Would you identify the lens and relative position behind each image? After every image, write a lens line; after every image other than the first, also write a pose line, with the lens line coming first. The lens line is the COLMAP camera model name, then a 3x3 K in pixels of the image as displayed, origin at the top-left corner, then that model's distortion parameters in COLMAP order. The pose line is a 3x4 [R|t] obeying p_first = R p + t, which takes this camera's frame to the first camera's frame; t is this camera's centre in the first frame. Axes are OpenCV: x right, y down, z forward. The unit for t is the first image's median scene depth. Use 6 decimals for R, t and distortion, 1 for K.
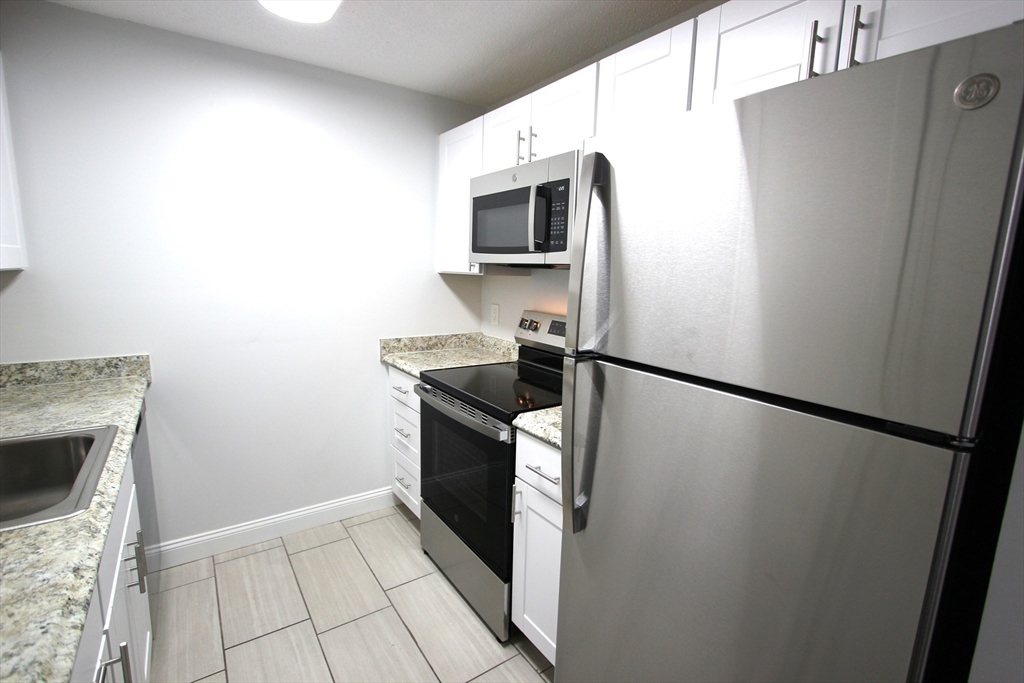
lens RADIAL K [[479.1, 0, 507.8], [0, 479.1, 347.0], [0, 0, 1]] dist [-0.015399, 0.000548]
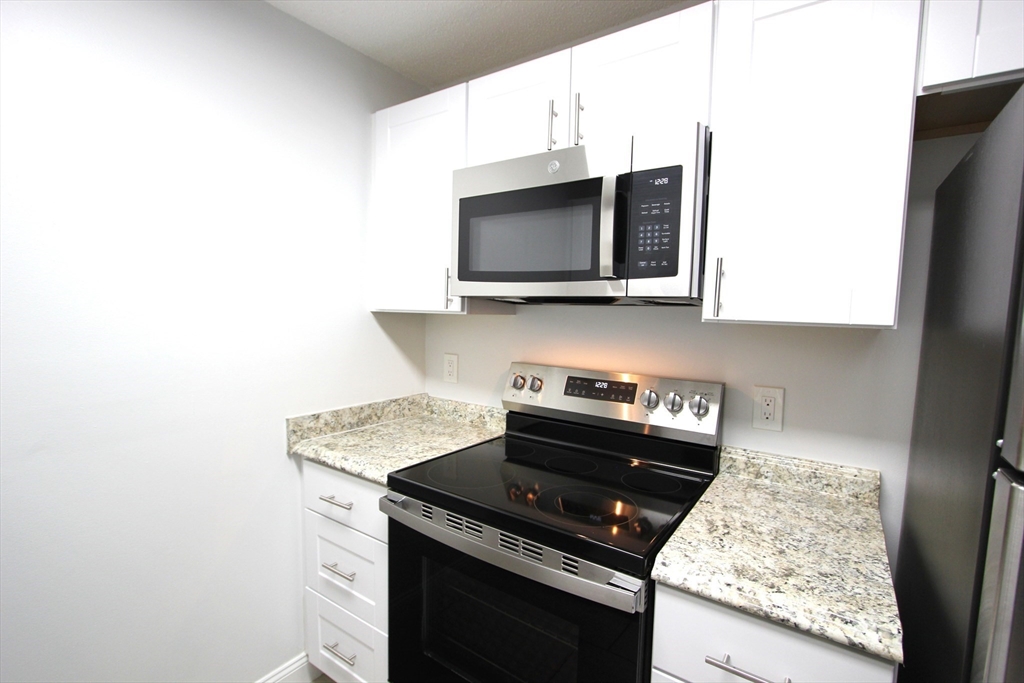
lens RADIAL K [[479.1, 0, 502.6], [0, 479.1, 343.6], [0, 0, 1]] dist [-0.015399, 0.000548]
pose [[0.940360, -0.032066, 0.338667, -0.217066], [0.059423, 0.995725, -0.070721, -0.053914], [-0.334952, 0.086628, 0.938245, 0.329419]]
